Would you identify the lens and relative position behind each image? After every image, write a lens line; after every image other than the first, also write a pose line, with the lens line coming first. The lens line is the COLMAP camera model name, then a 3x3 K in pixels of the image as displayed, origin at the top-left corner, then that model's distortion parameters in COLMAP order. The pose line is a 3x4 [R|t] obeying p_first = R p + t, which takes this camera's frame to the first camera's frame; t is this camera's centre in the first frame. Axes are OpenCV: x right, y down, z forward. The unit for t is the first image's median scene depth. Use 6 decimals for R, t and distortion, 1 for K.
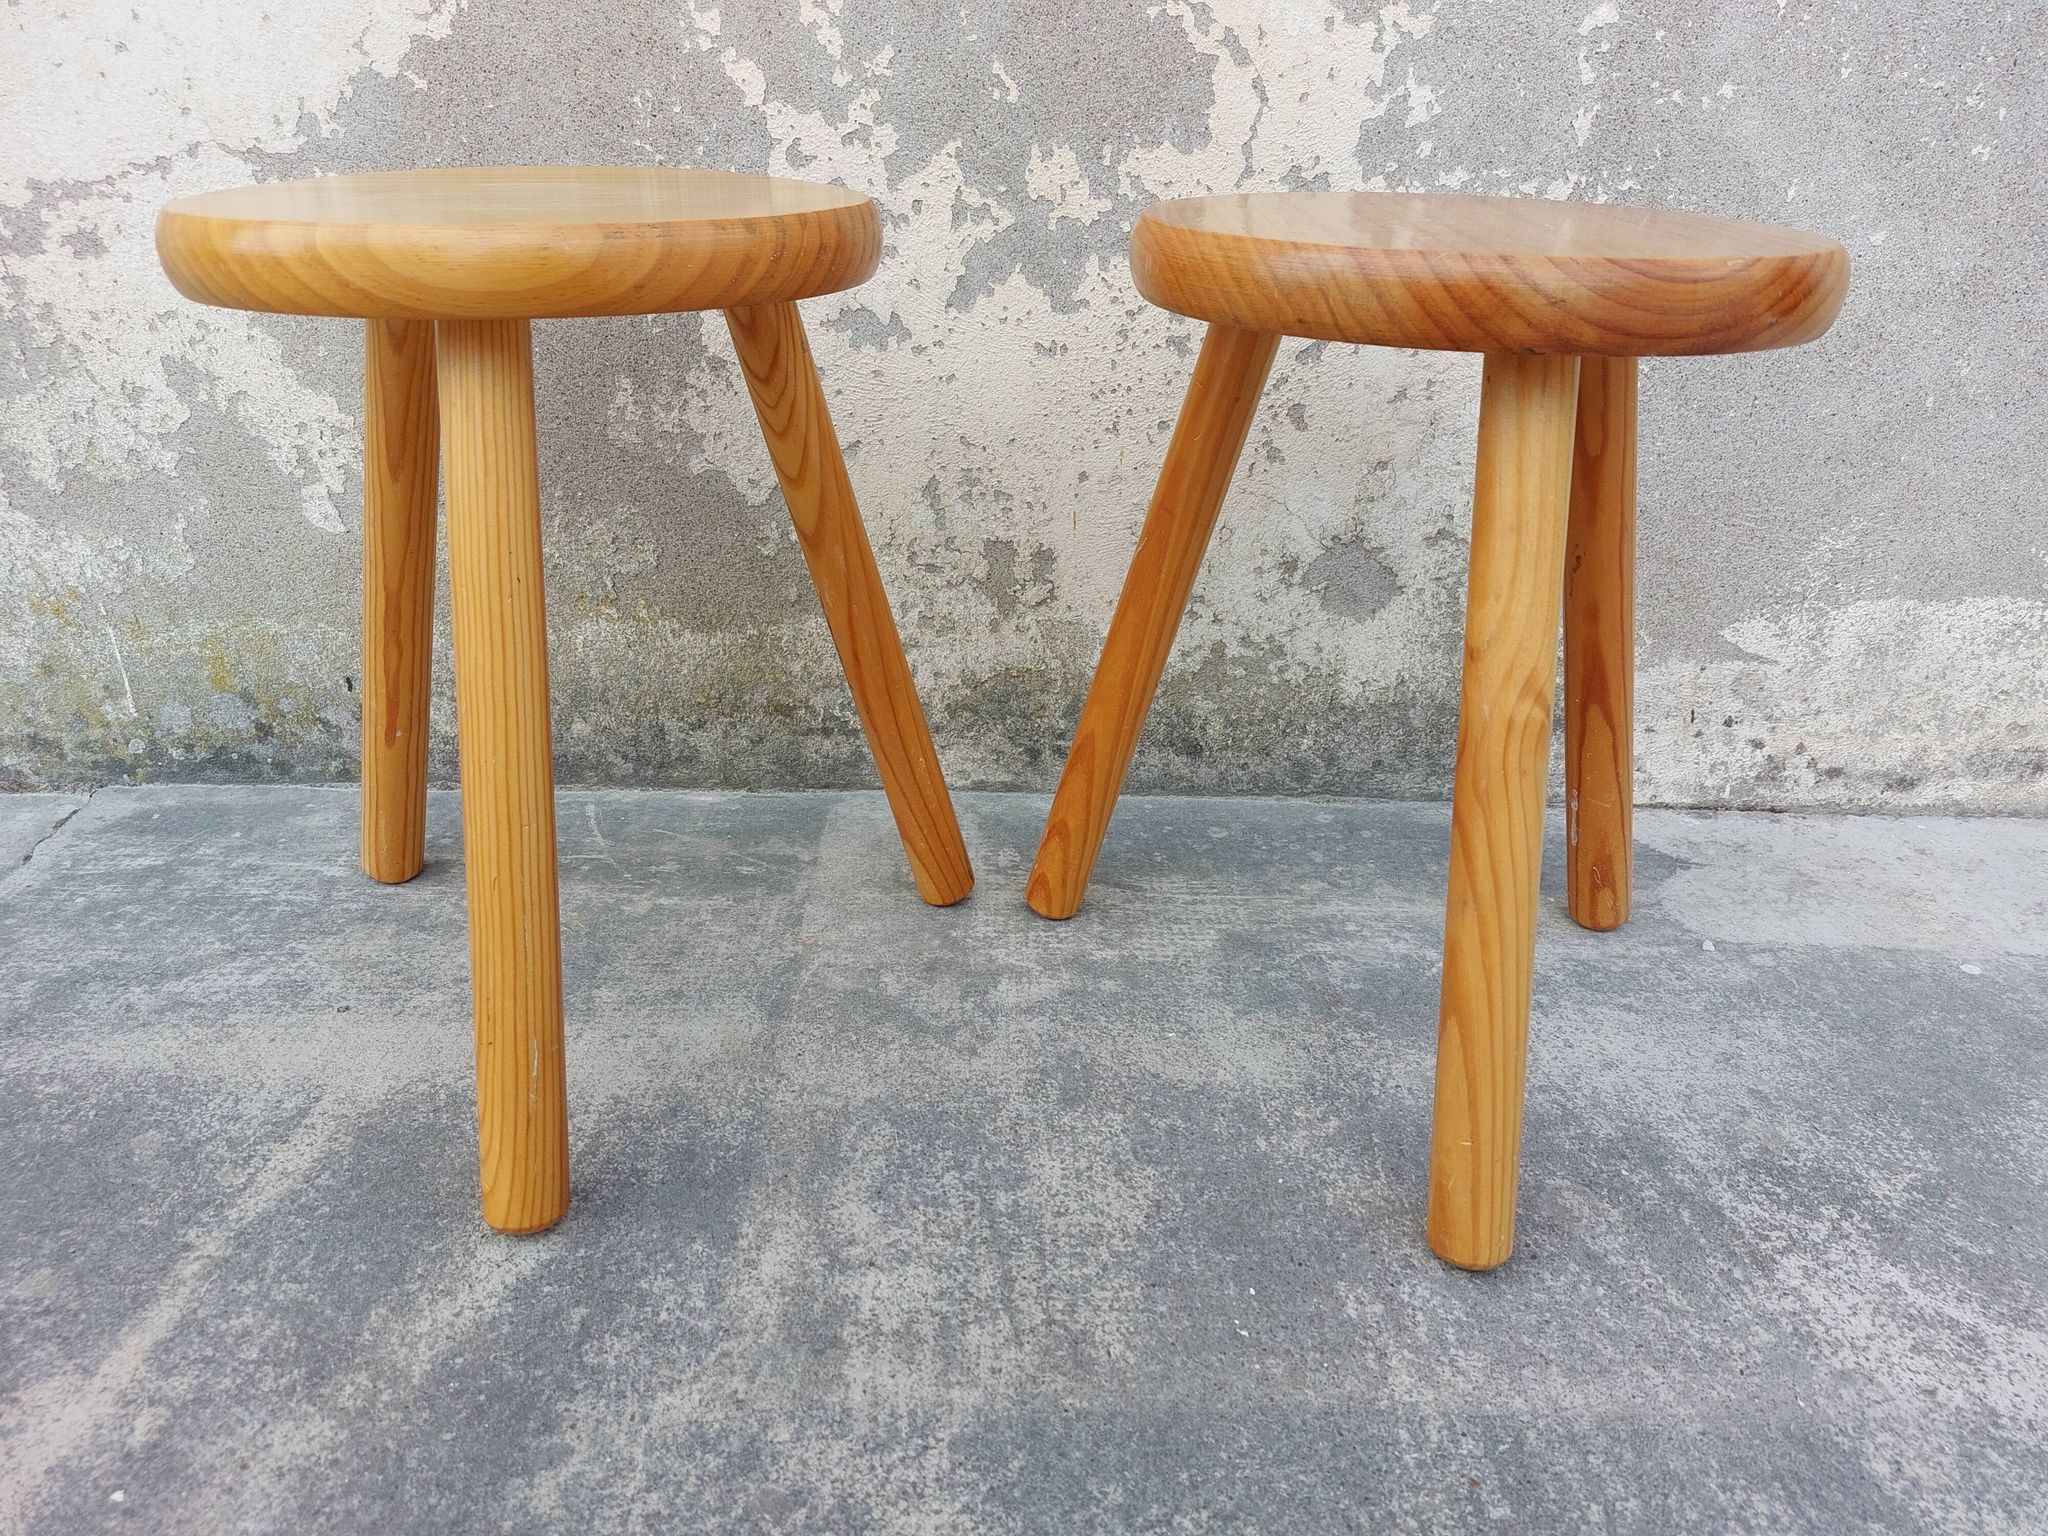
lens RADIAL K [[1481.1, 0, 1031.6], [0, 1481.1, 771.3], [0, 0, 1]] dist [0.052853, -0.065650]
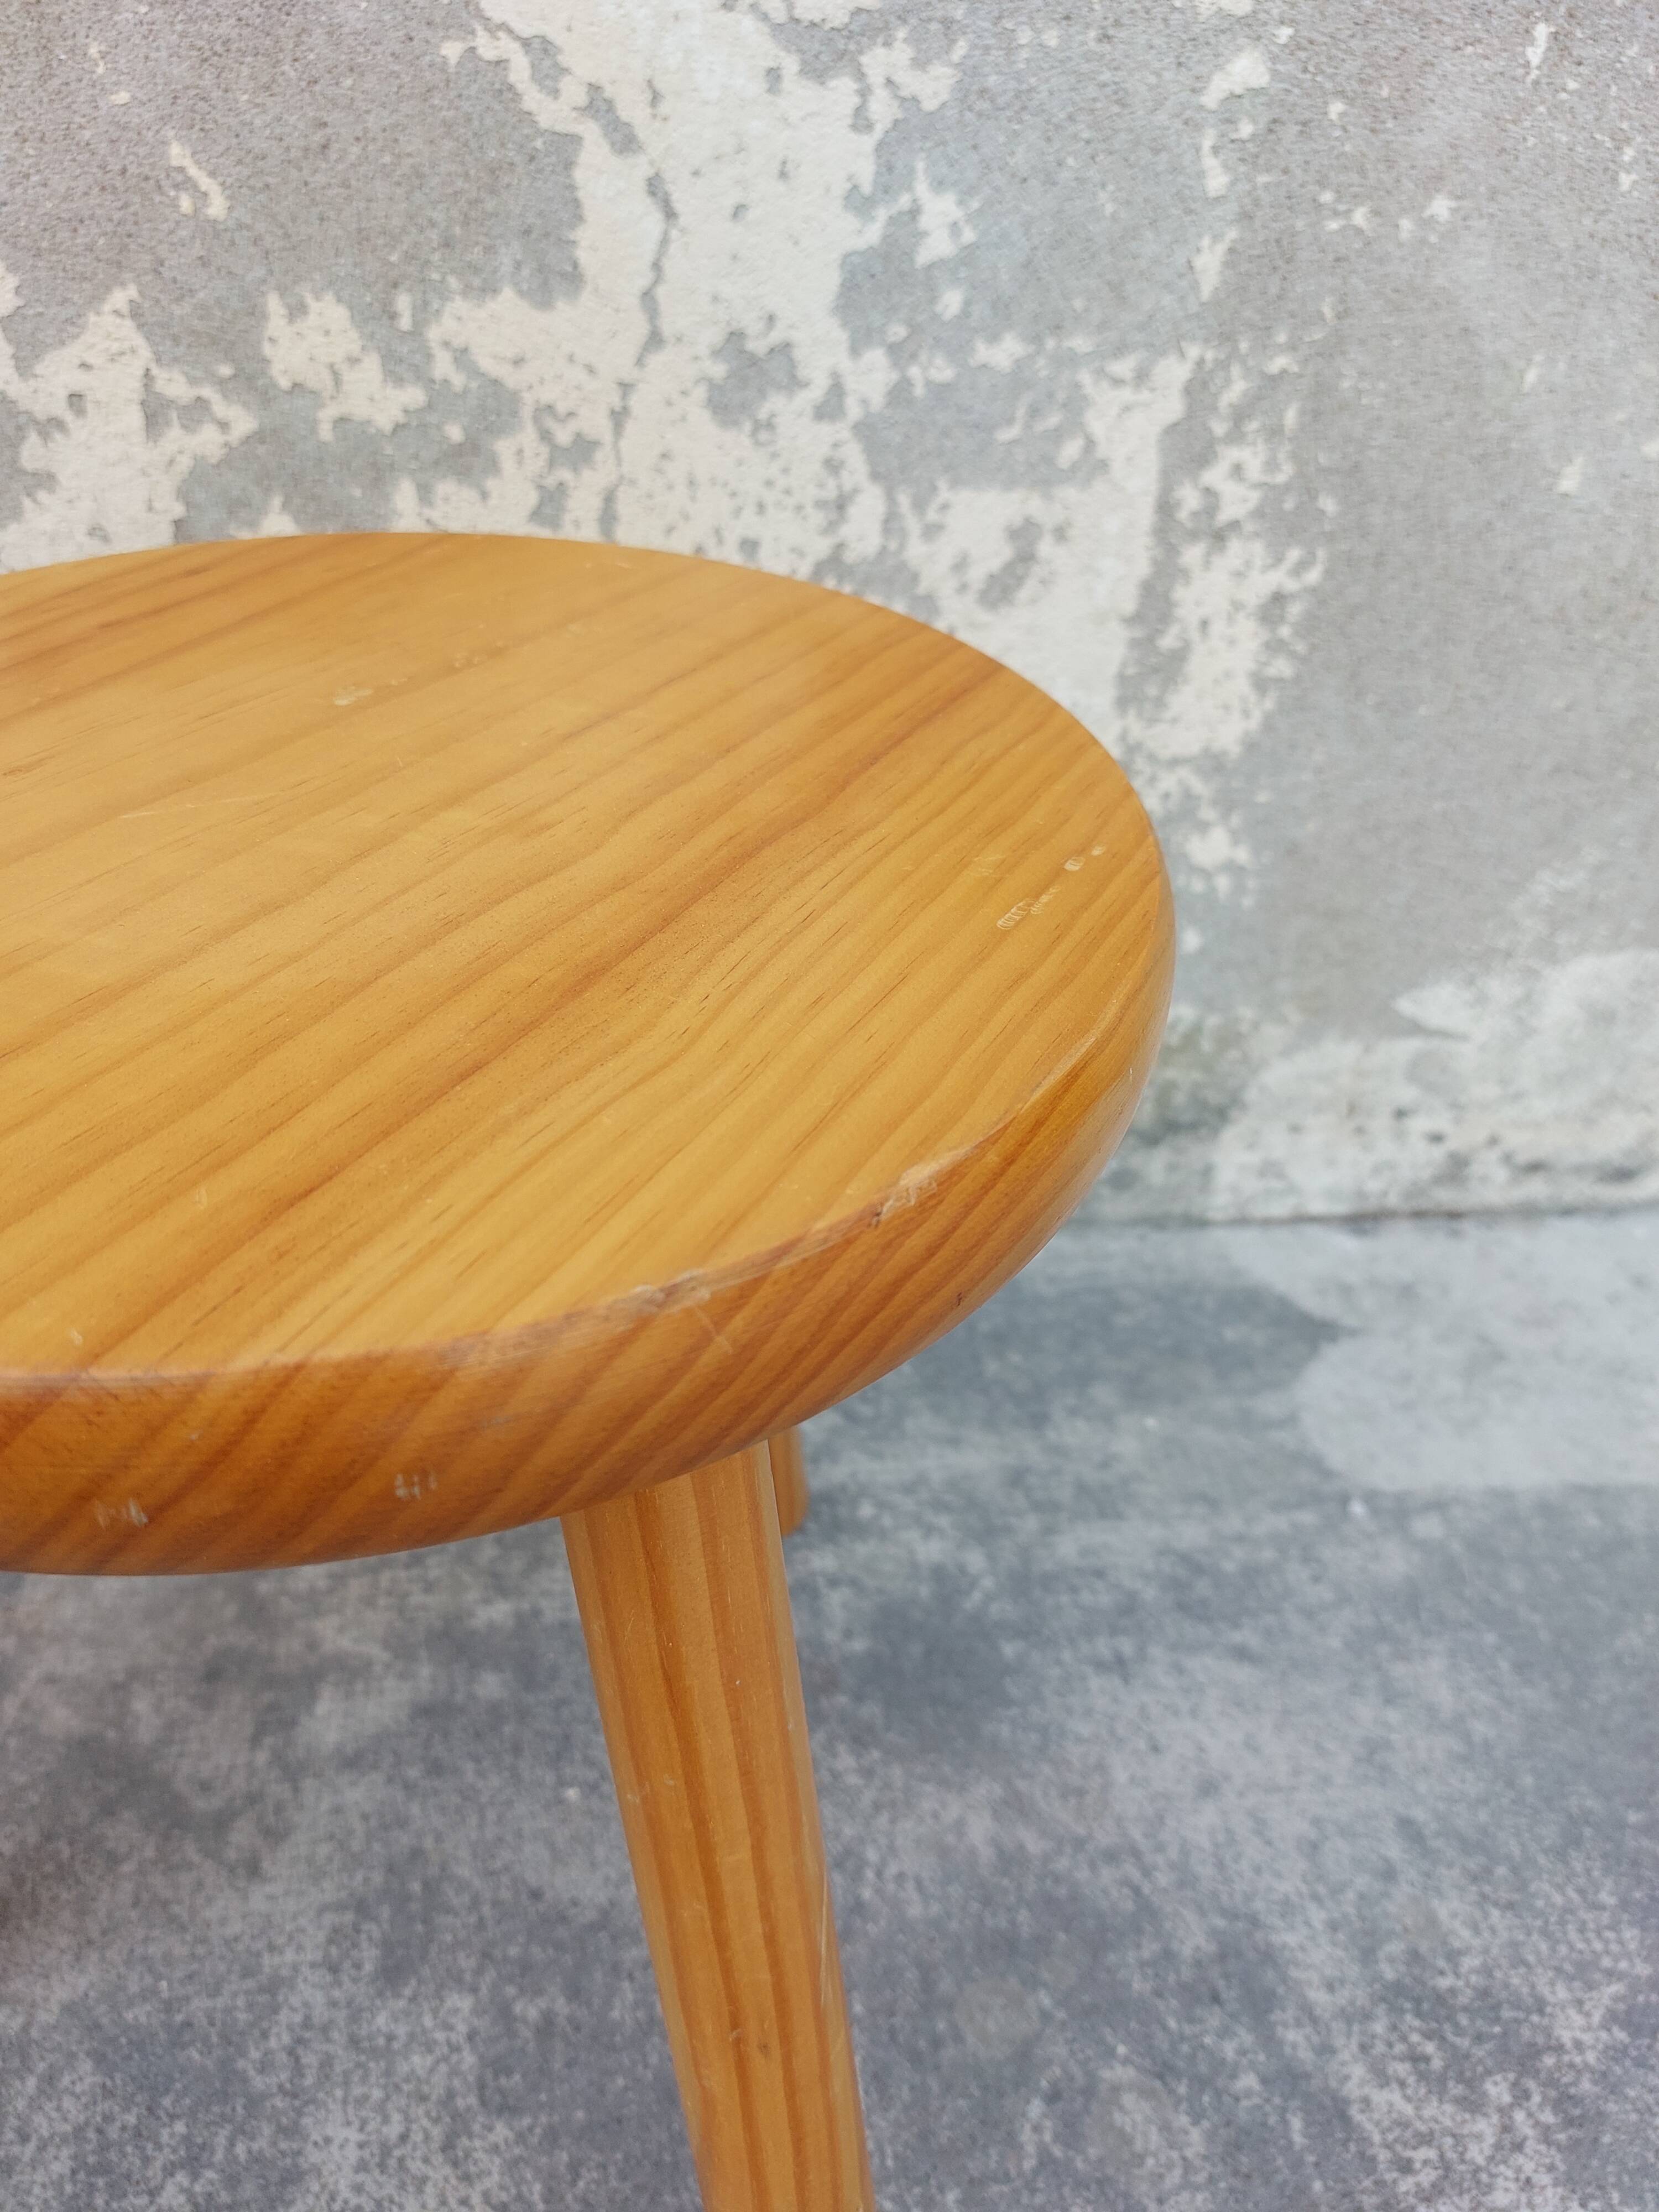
lens RADIAL K [[1622.0, 0, 840.0], [0, 1622.0, 1131.3], [0, 0, 1]] dist [0.022941, -0.032573]
pose [[0.993789, -0.049555, 0.099634, 0.141914], [0.027101, 0.976192, 0.215209, -0.240703], [-0.107926, -0.211173, 0.971472, 0.315051]]
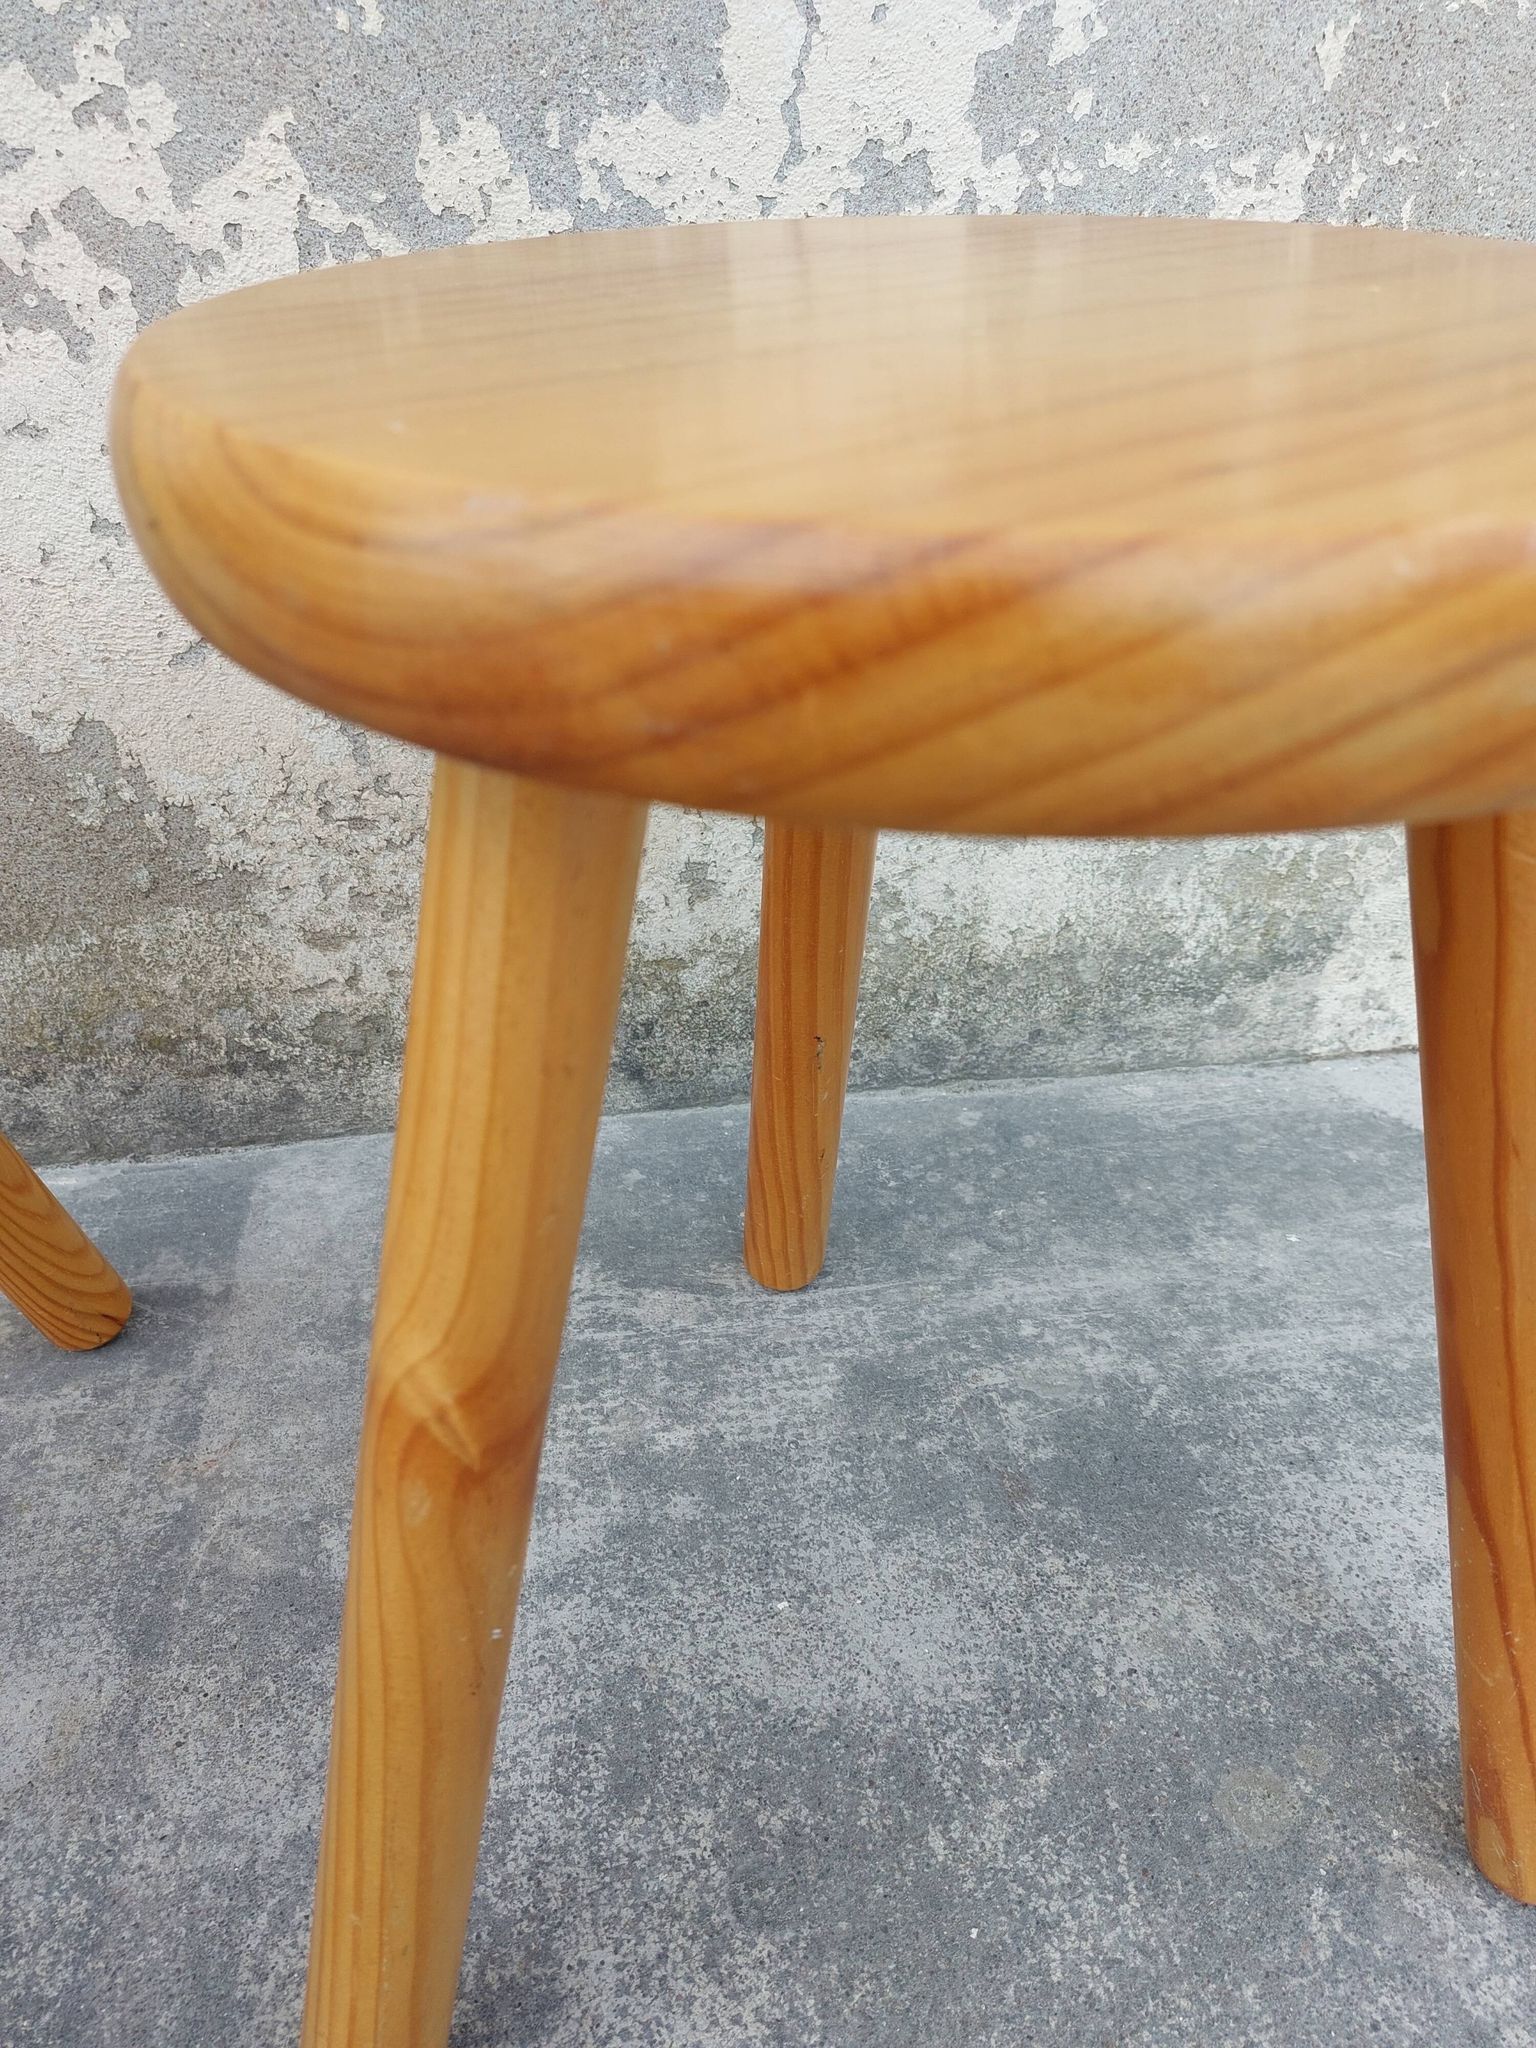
lens RADIAL K [[1501.7, 0, 796.5], [0, 1501.7, 1047.9], [0, 0, 1]] dist [0.022941, -0.032573]
pose [[0.990302, -0.094183, 0.102133, 0.051975], [0.076155, 0.982853, 0.167932, -0.155455], [-0.116198, -0.158526, 0.980494, 0.363016]]
